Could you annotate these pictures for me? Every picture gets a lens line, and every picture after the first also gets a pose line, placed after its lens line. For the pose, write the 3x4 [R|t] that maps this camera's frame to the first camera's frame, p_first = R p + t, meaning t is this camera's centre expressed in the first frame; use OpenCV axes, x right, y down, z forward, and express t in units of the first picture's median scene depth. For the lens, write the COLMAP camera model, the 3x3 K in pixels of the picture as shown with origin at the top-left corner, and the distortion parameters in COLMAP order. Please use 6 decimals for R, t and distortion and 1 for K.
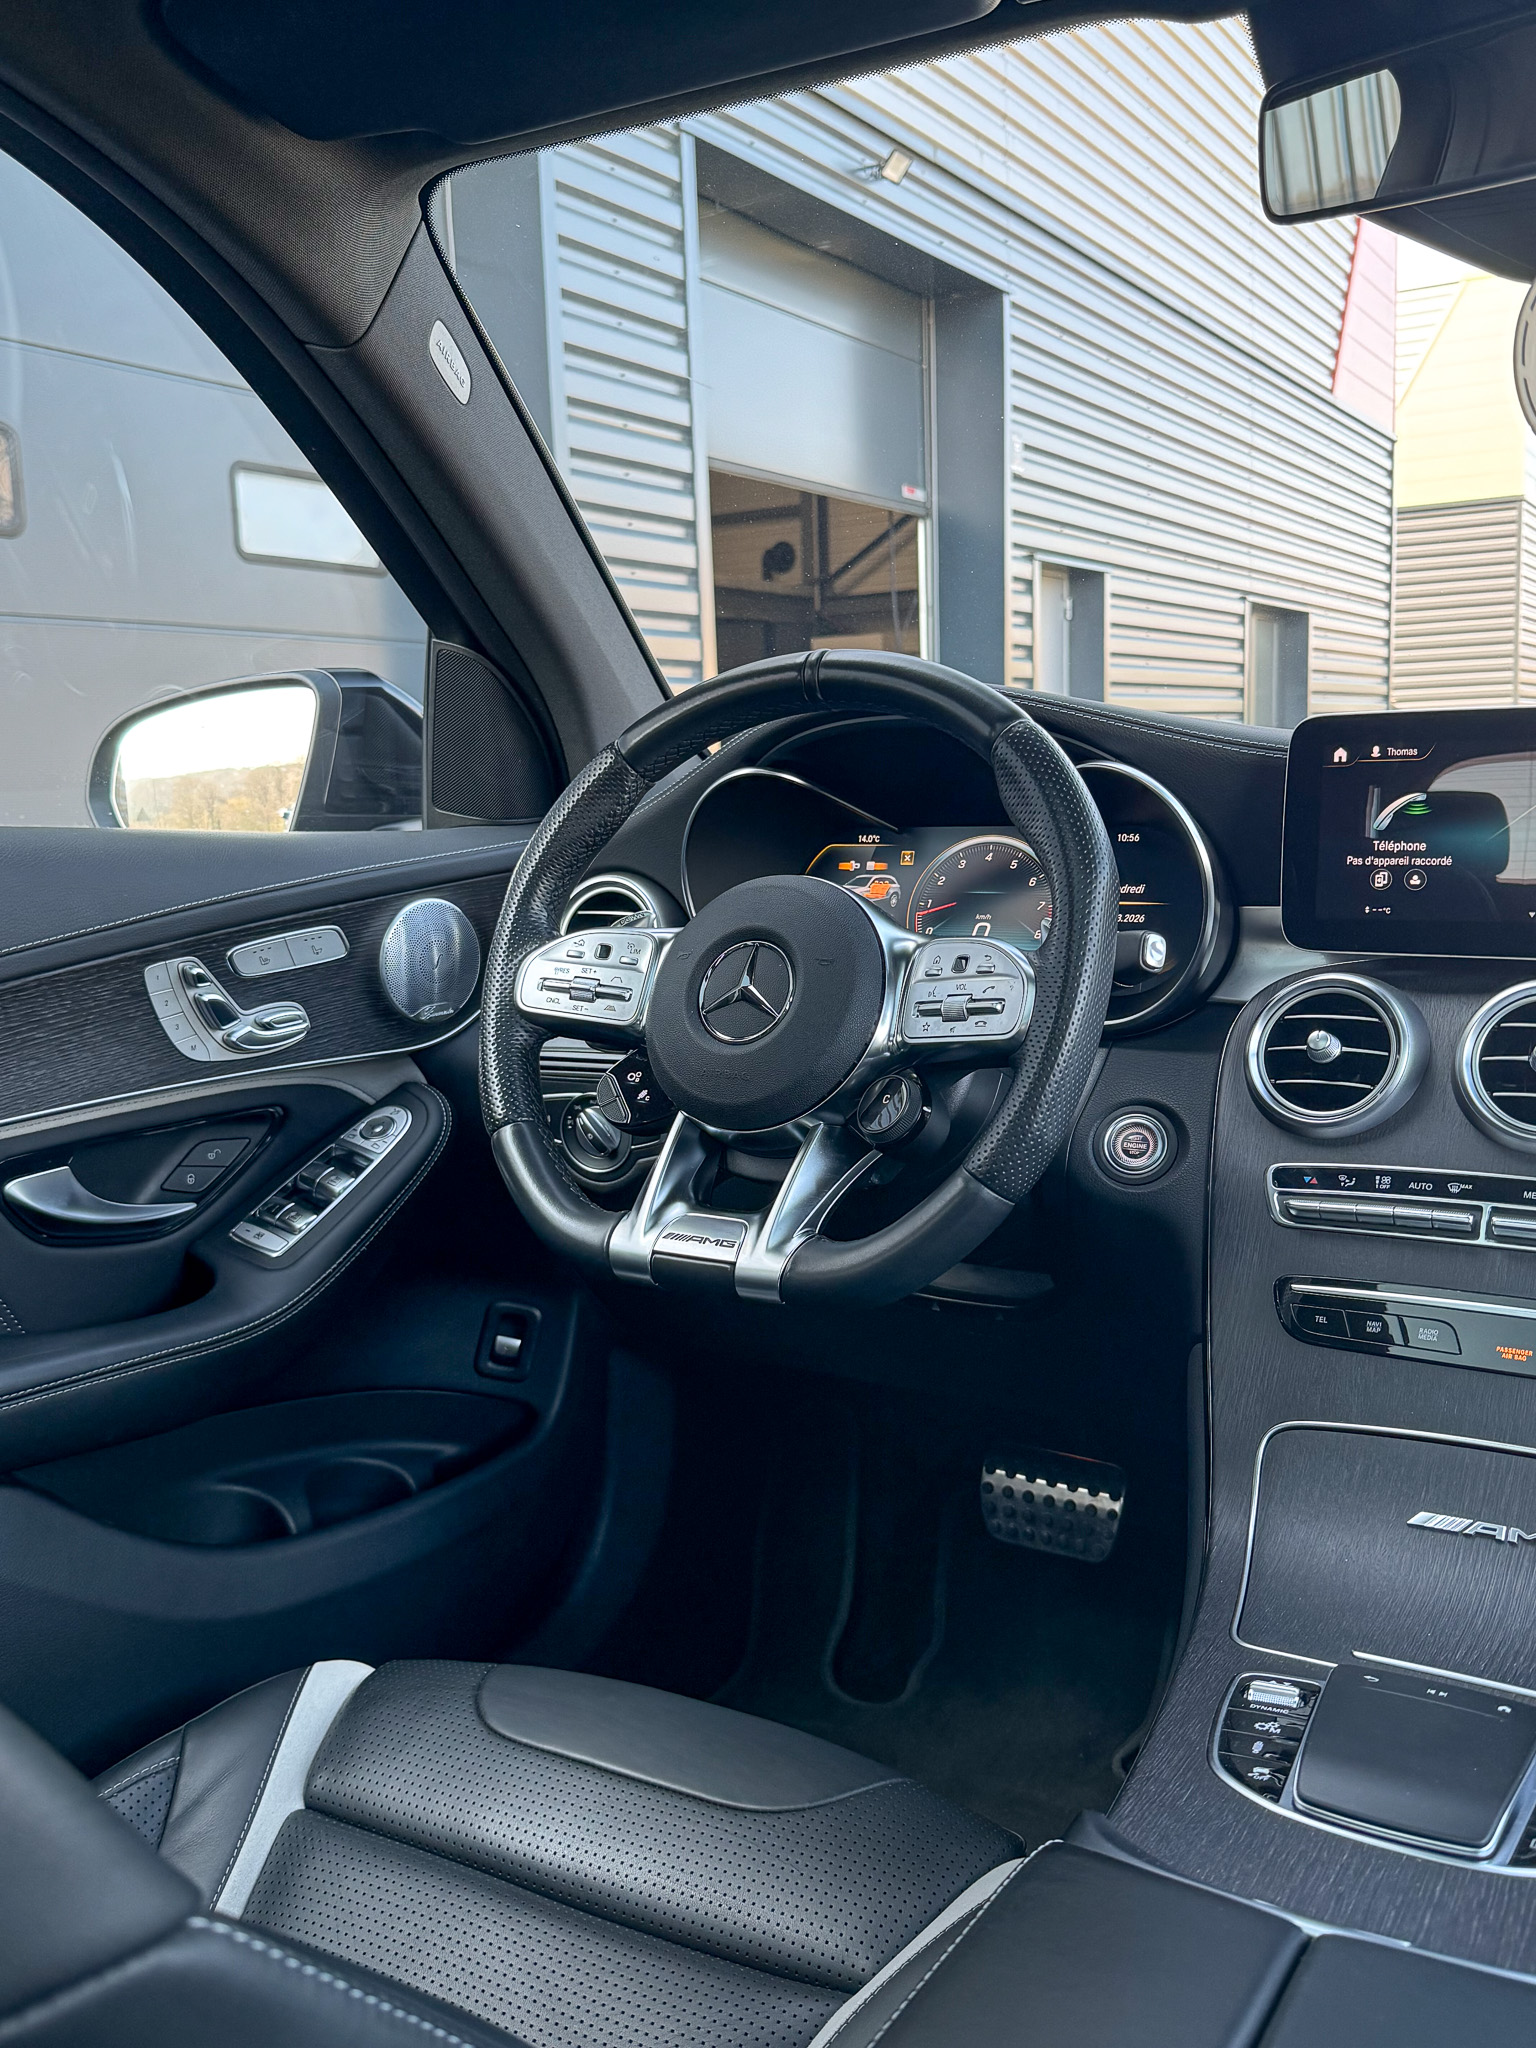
lens RADIAL K [[1751.5, 0, 761.2], [0, 1751.5, 1038.2], [0, 0, 1]] dist [0.110583, -0.156179]
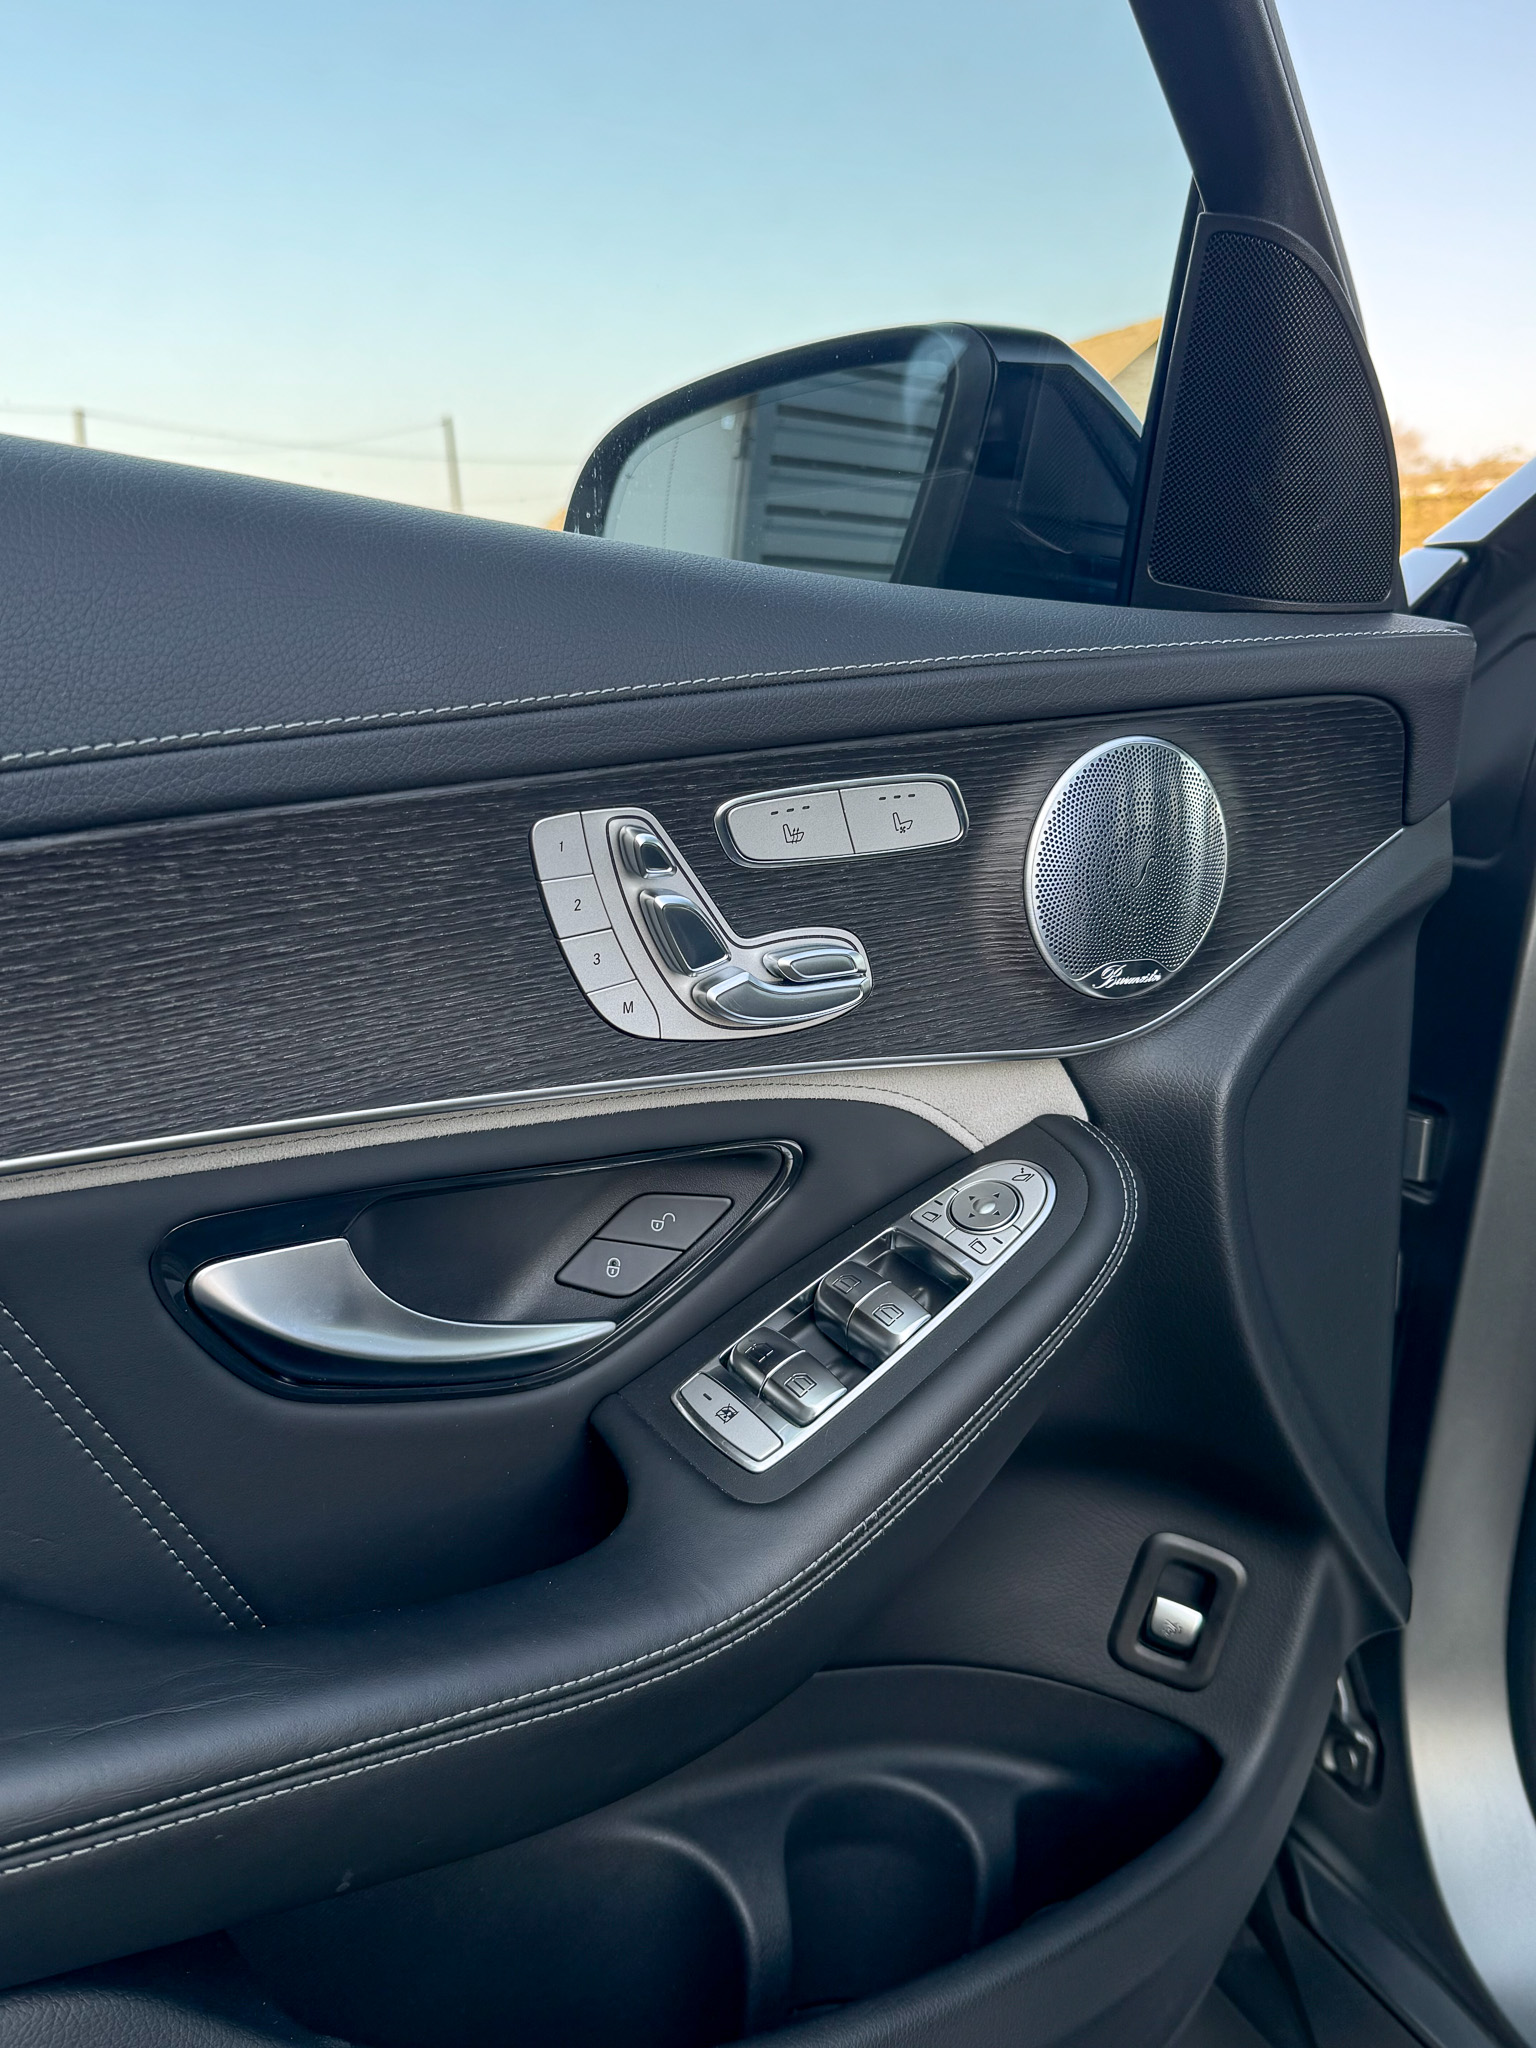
lens RADIAL K [[1751.5, 0, 761.2], [0, 1751.5, 1038.2], [0, 0, 1]] dist [0.110583, -0.156179]
pose [[0.946339, 0.100836, -0.307043, -0.147470], [-0.096319, 0.994902, 0.029869, -0.003717], [0.308490, 0.001307, 0.951227, 0.578797]]
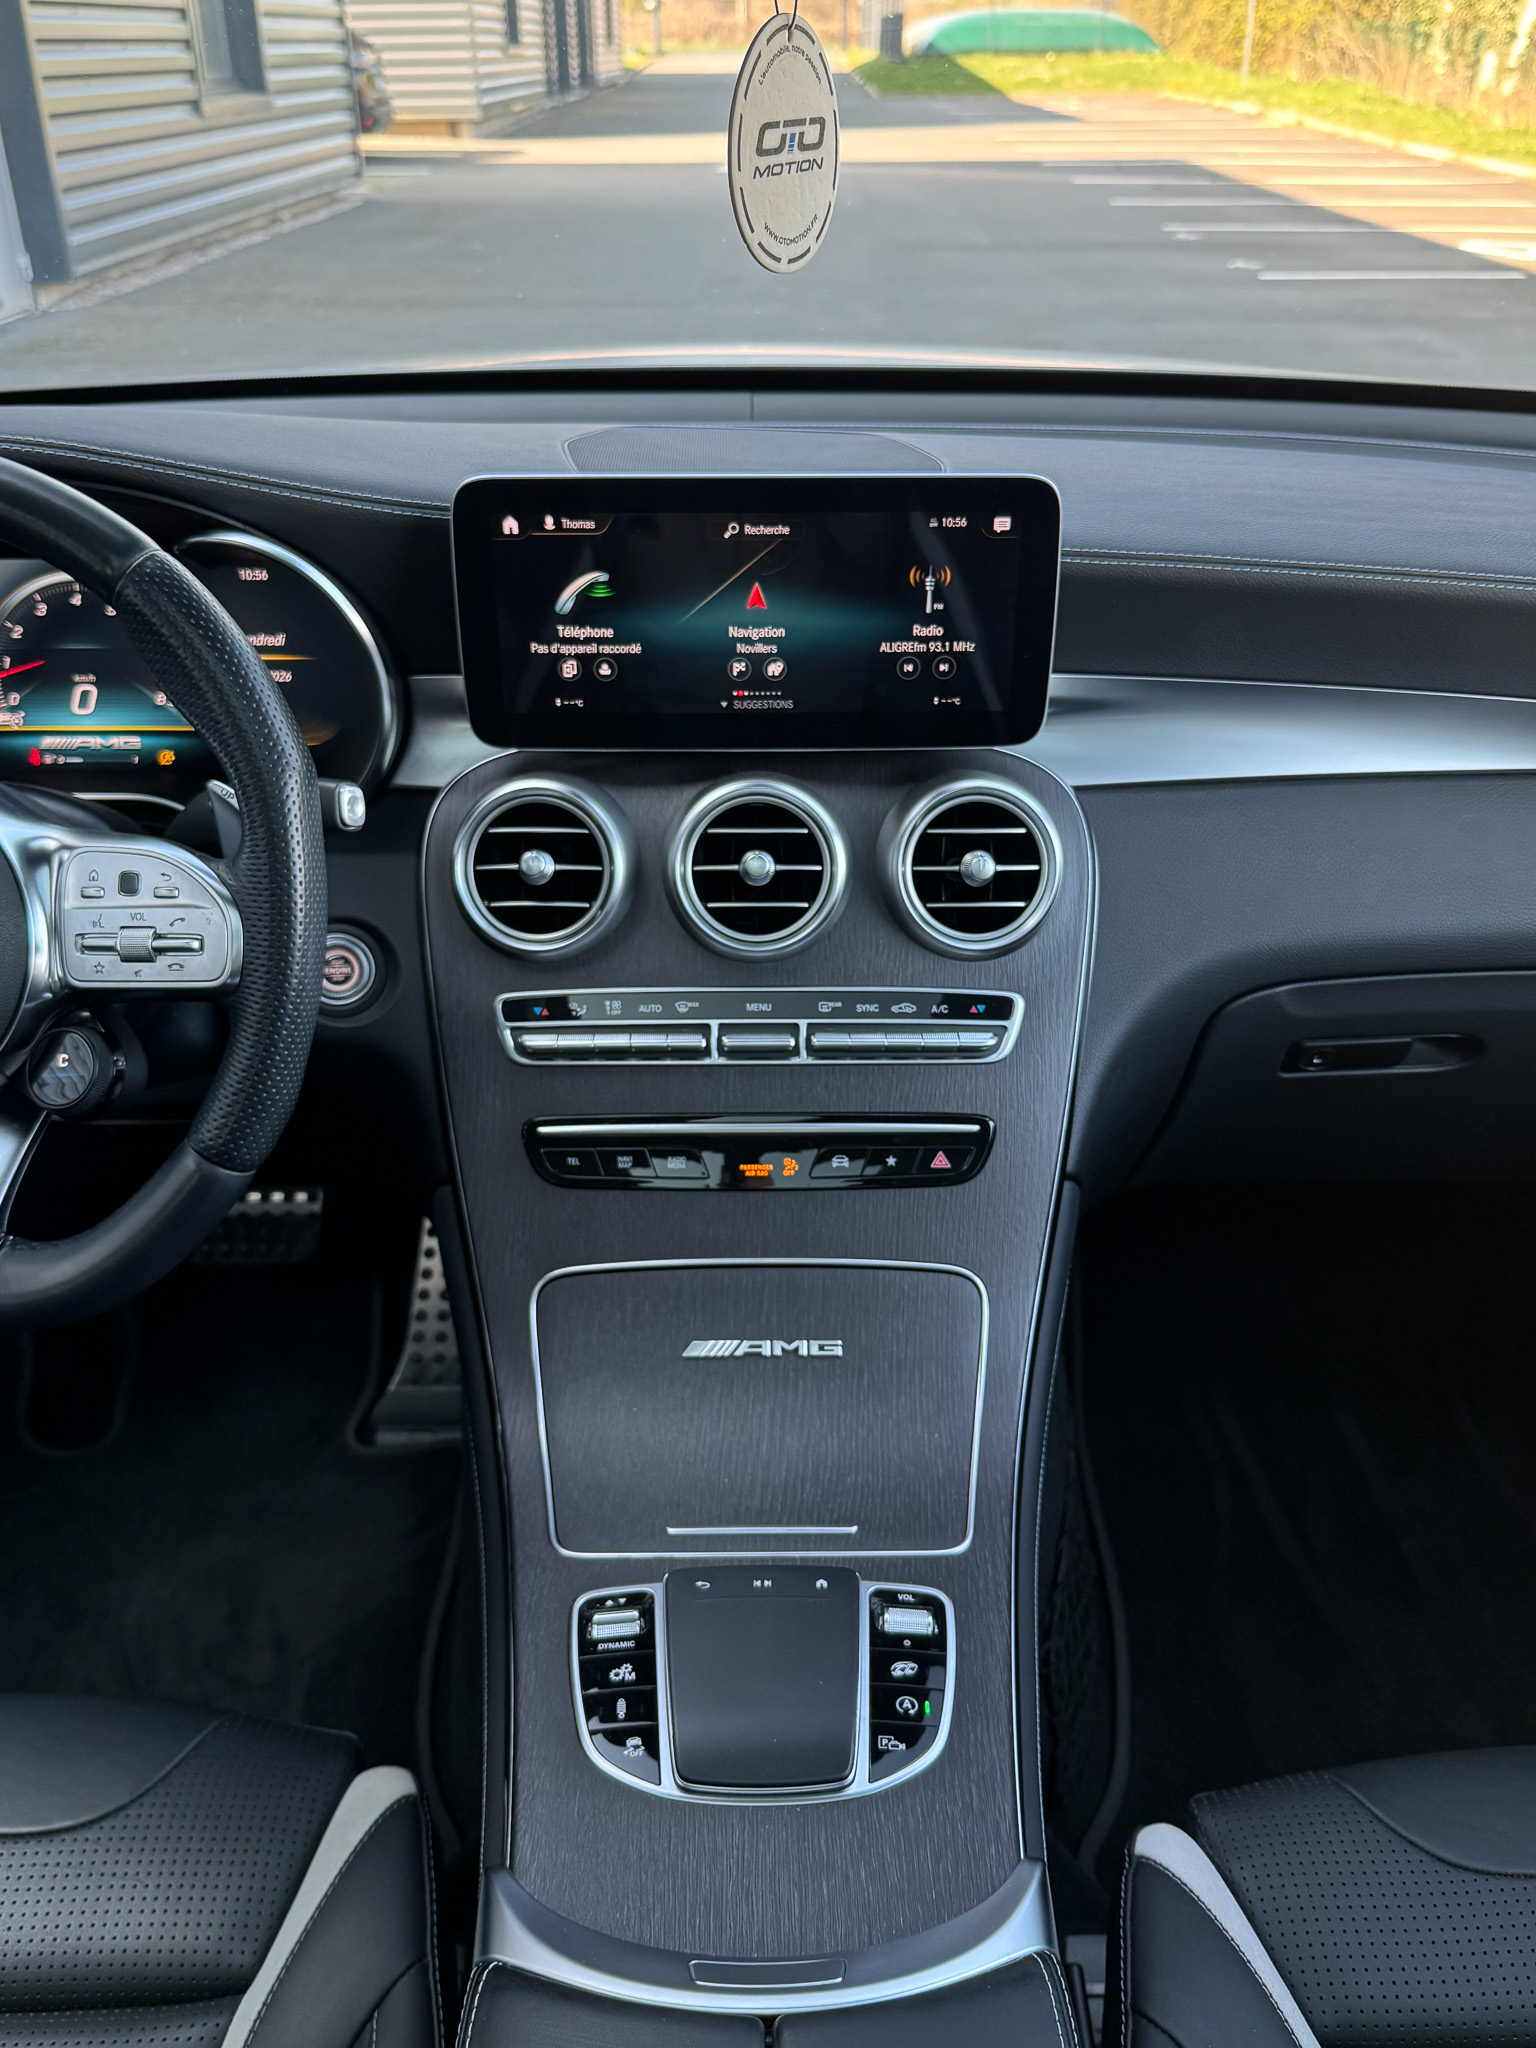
lens RADIAL K [[1751.5, 0, 761.2], [0, 1751.5, 1038.2], [0, 0, 1]] dist [0.110583, -0.156179]
pose [[0.857084, -0.227358, 0.462293, -0.023123], [0.059560, 0.935061, 0.349446, -0.197075], [-0.511722, -0.271971, 0.814968, 0.144983]]
